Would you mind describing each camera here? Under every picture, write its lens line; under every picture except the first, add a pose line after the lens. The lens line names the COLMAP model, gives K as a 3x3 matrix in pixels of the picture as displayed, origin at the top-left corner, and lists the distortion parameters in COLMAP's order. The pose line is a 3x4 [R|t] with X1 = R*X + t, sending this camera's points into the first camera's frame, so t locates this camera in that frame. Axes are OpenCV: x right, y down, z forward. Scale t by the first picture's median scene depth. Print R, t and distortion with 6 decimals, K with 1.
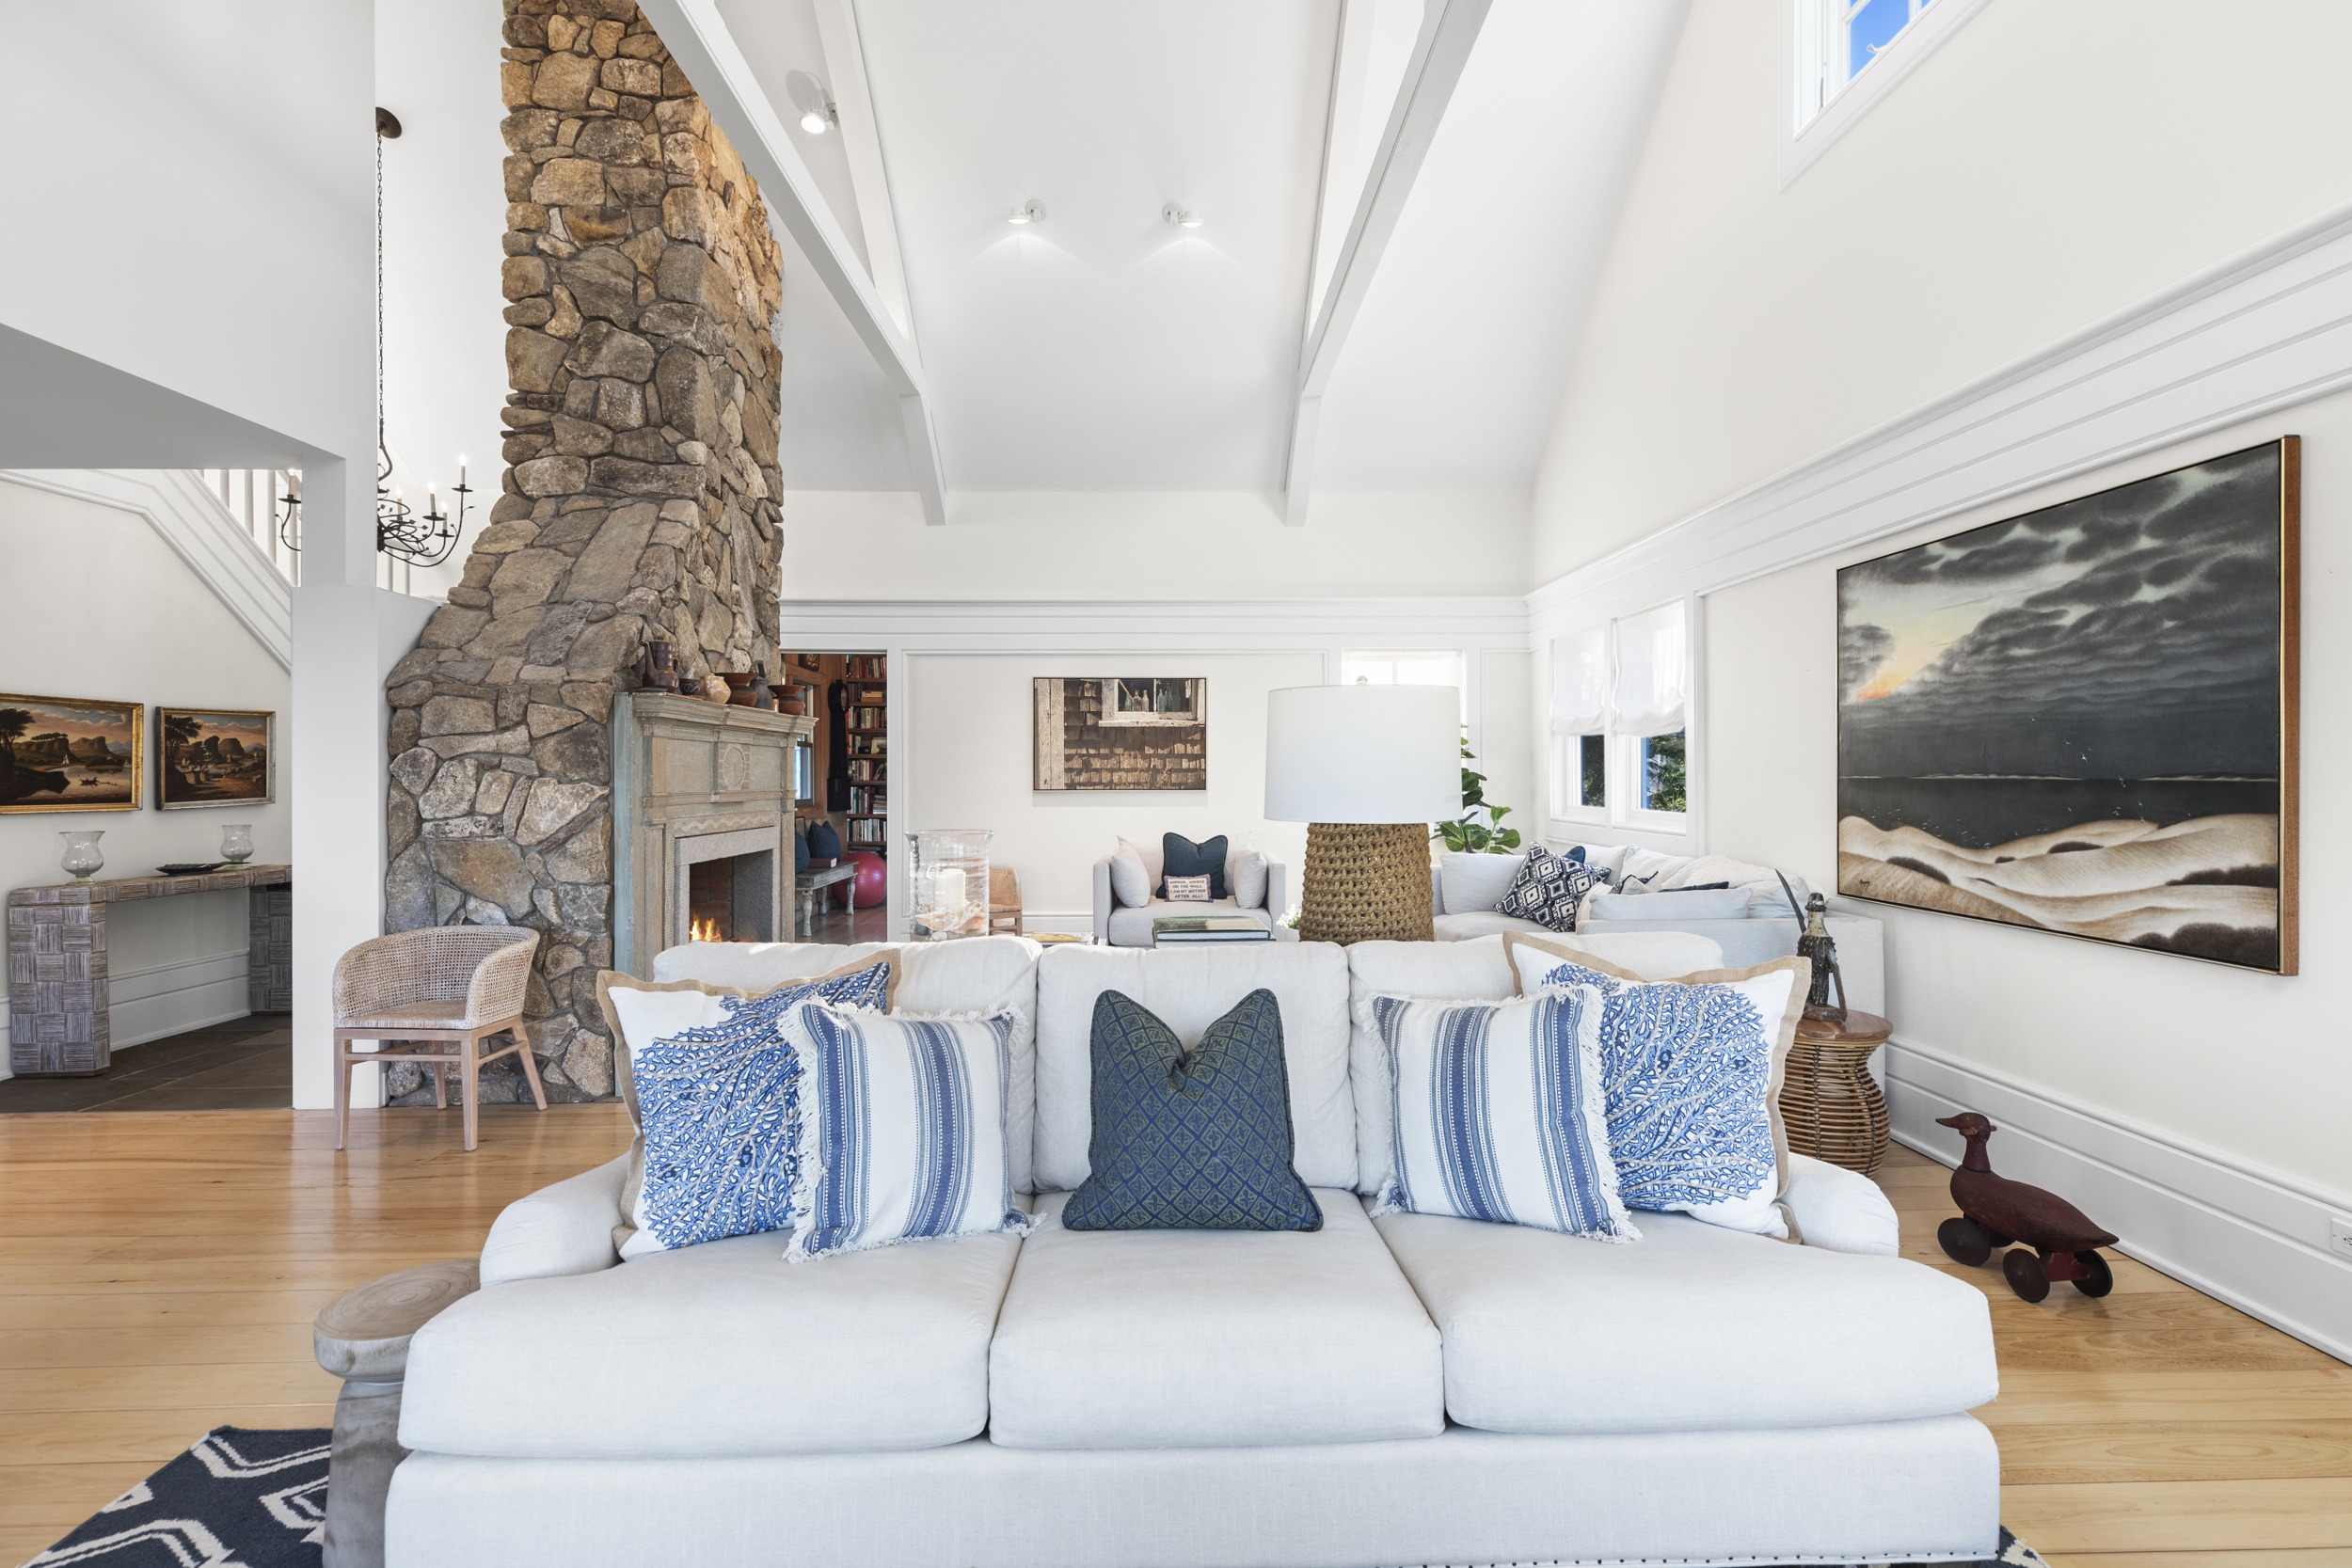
lens RADIAL K [[1090.3, 0, 1167.0], [0, 1090.3, 774.6], [0, 0, 1]] dist [0.006020, 0.001254]
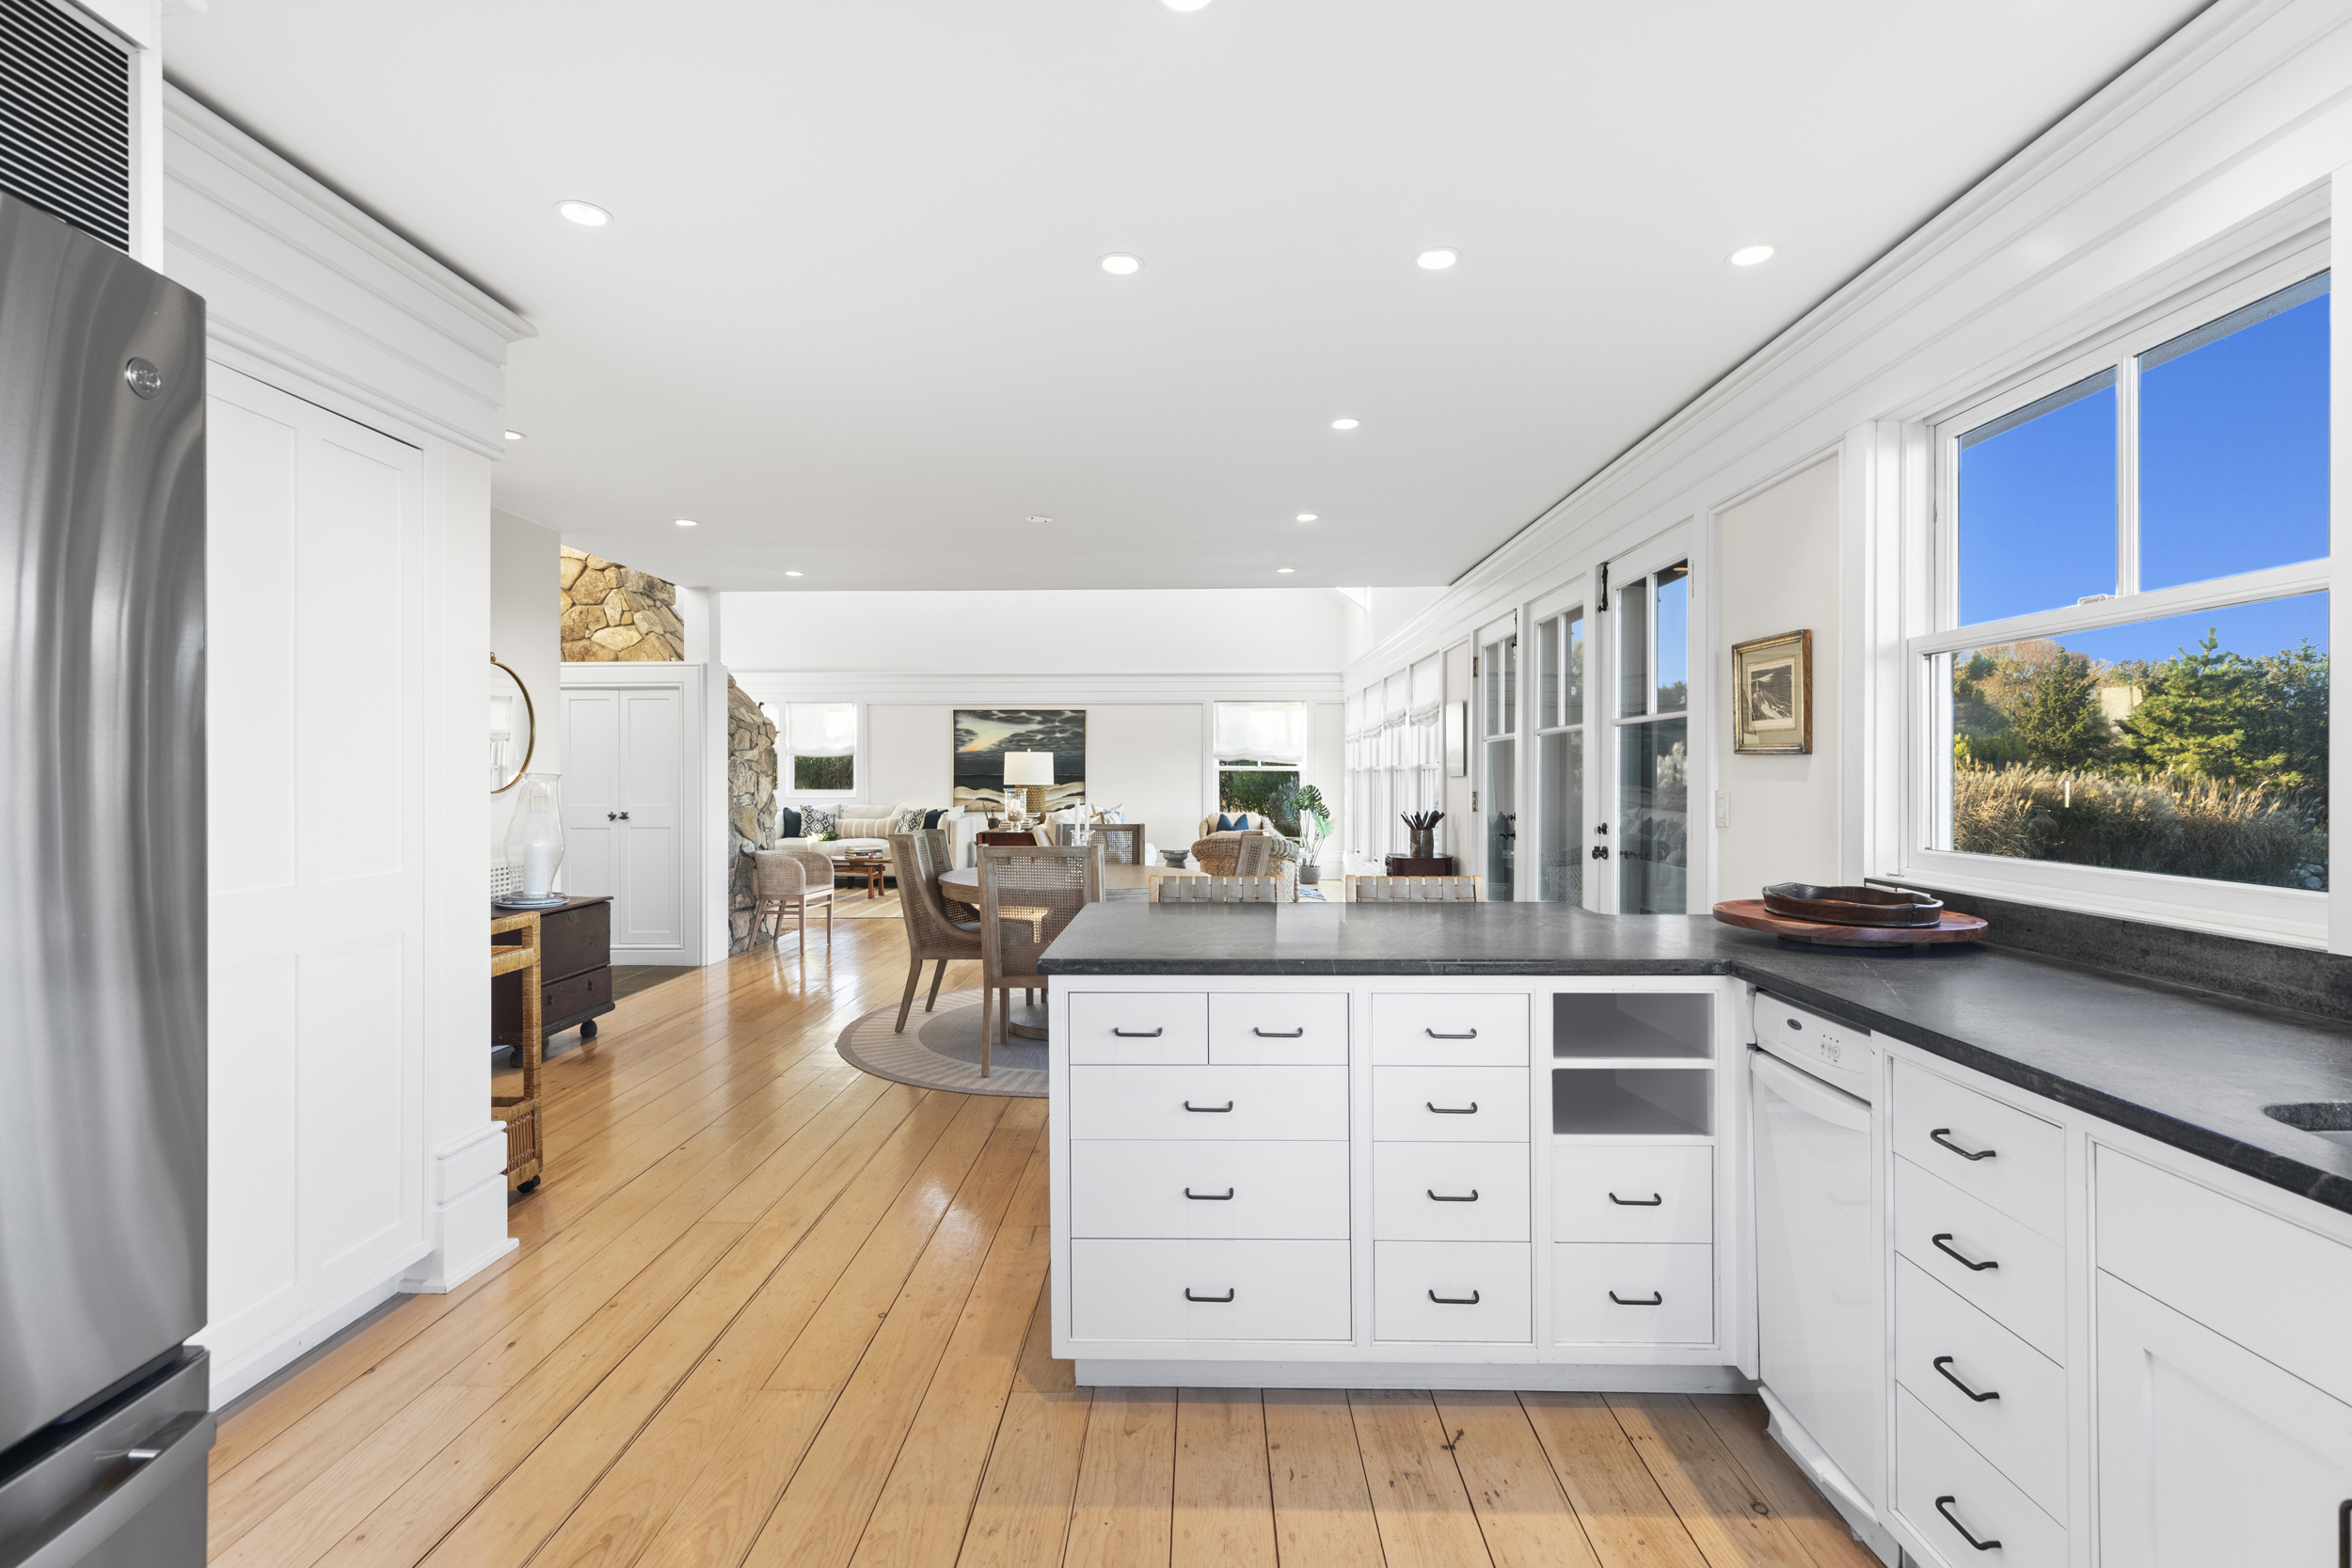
lens RADIAL K [[1090.3, 0, 1167.7], [0, 1090.3, 776.4], [0, 0, 1]] dist [0.006020, 0.001254]
pose [[0.049300, -0.000883, 0.998784, -2.418130], [-0.000036, 1.000000, 0.000885, 0.004405], [-0.998784, -0.000080, 0.049300, 0.200620]]
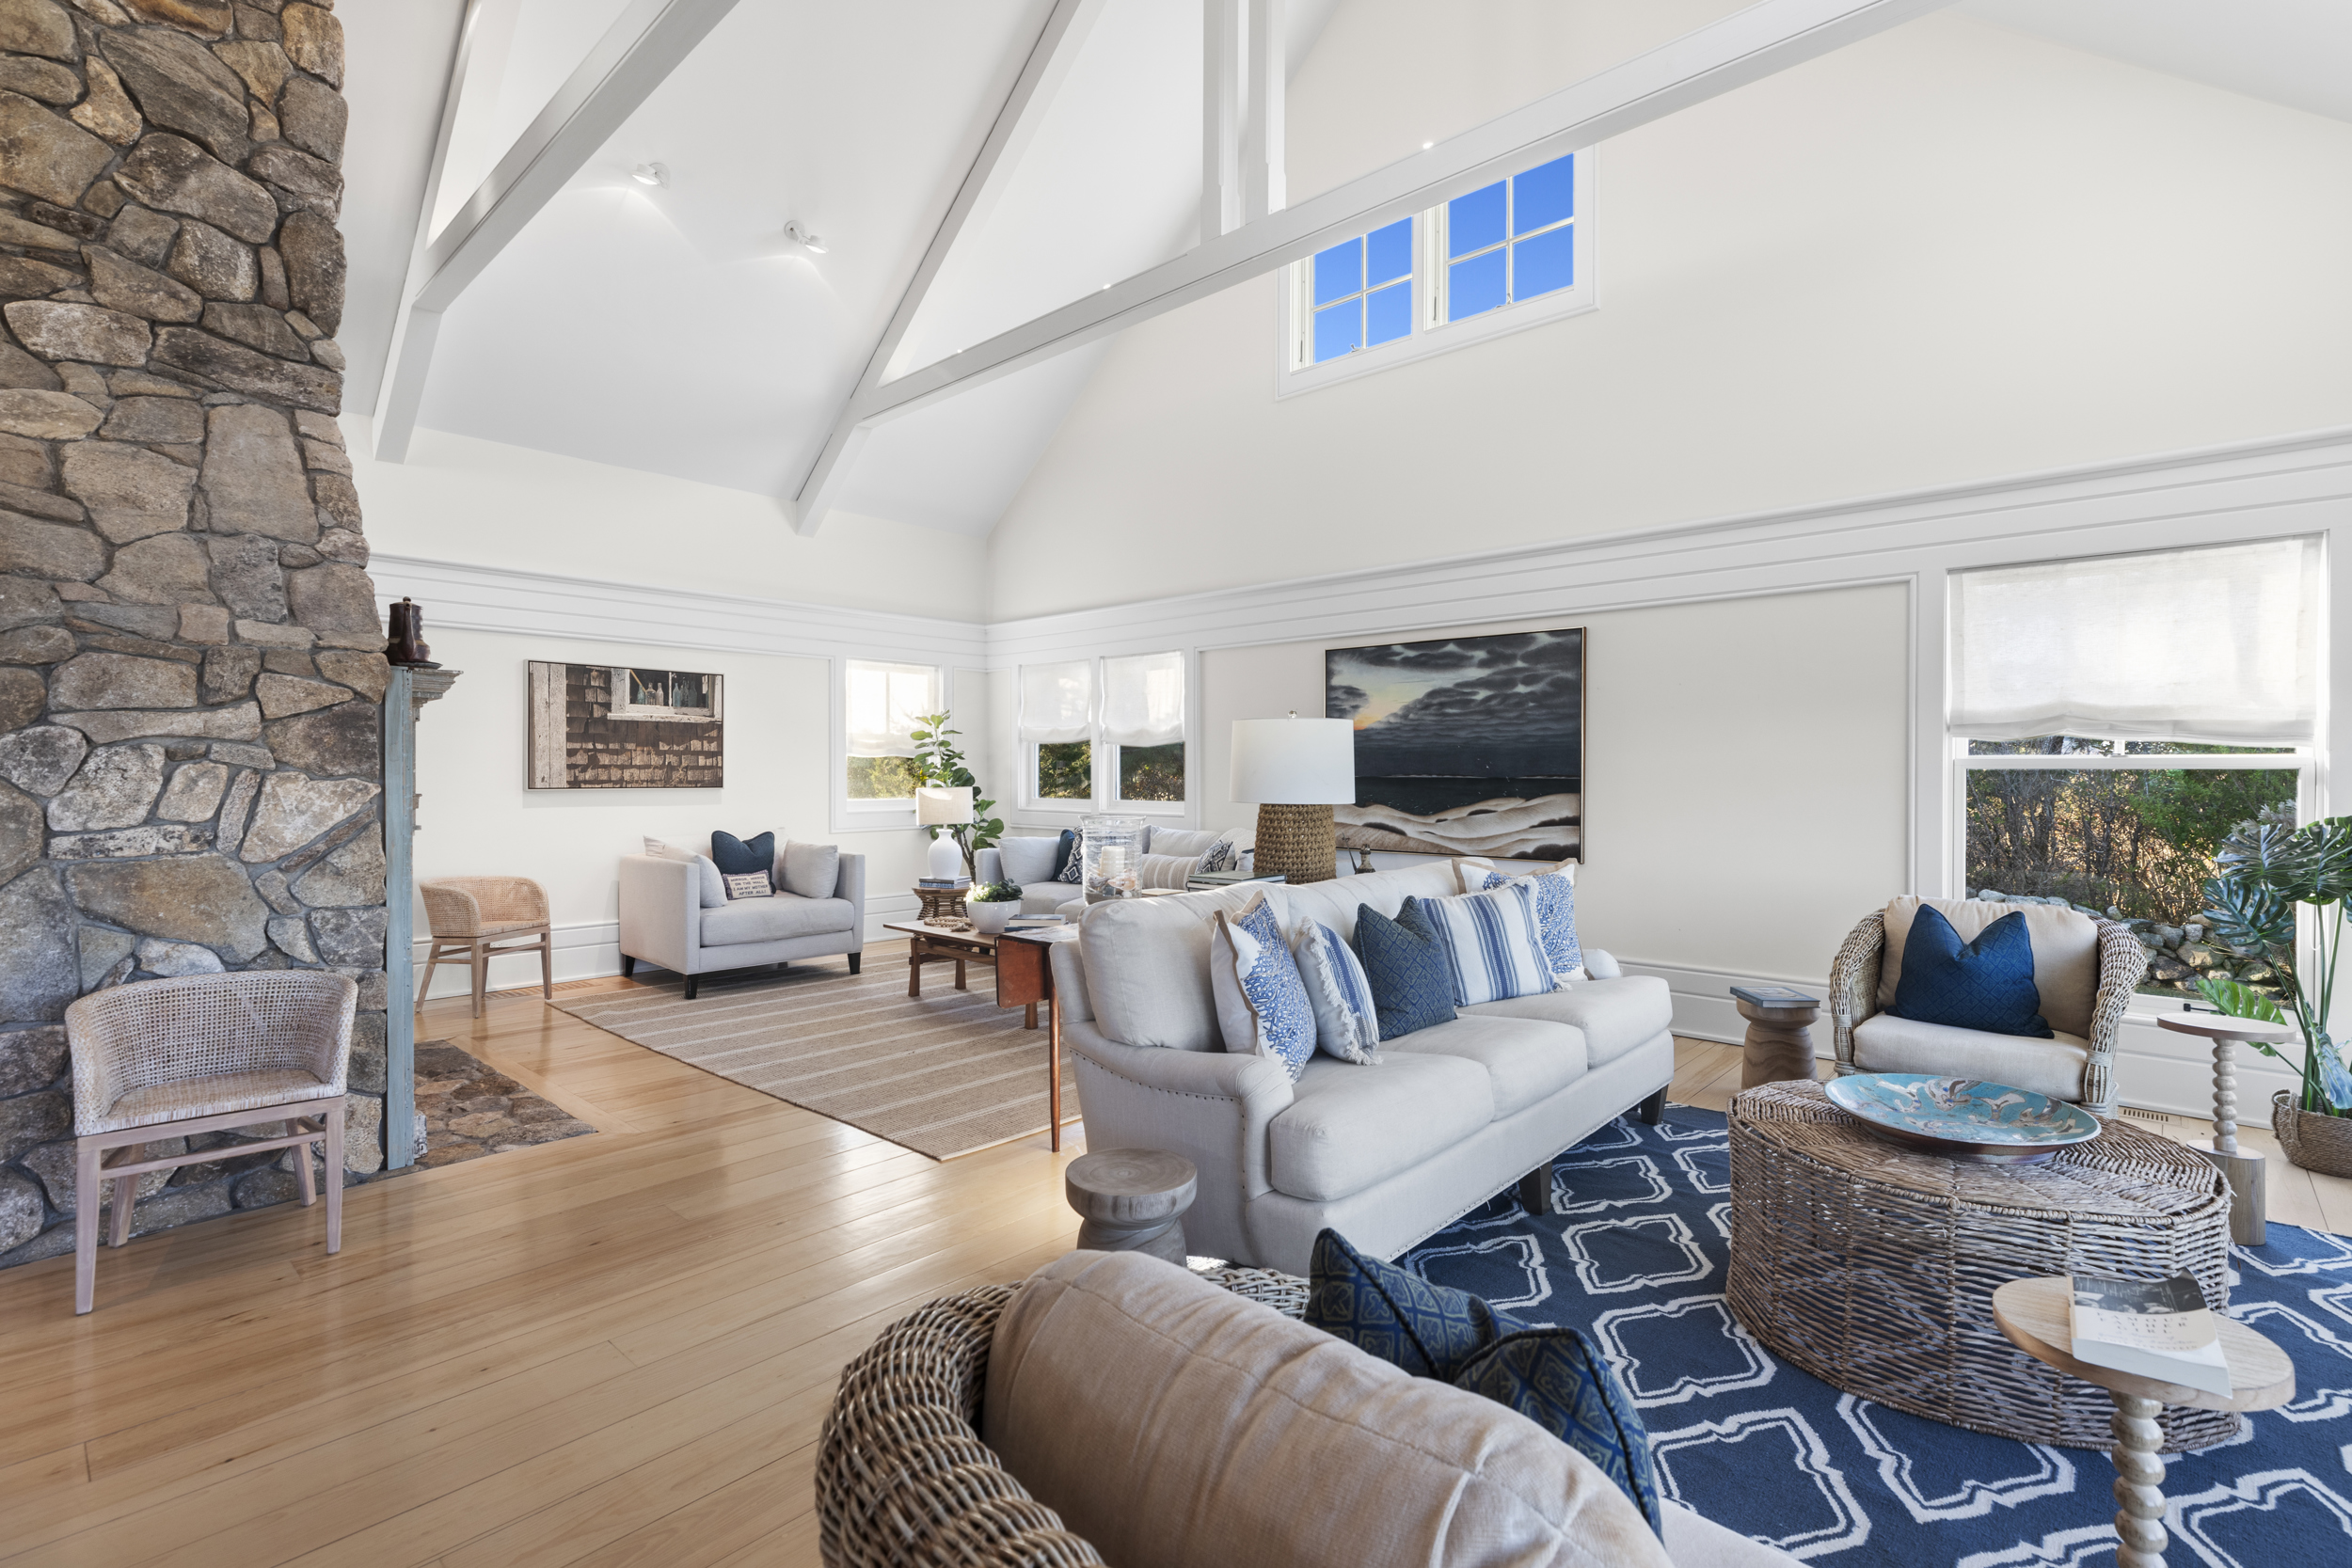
lens RADIAL K [[1090.3, 0, 1168.9], [0, 1090.3, 777.6], [0, 0, 1]] dist [0.006020, 0.001254]
pose [[0.690816, 0.002285, 0.723027, -0.697327], [-0.004804, 0.999987, 0.001430, 0.002750], [-0.723015, -0.004461, 0.690818, 0.032739]]
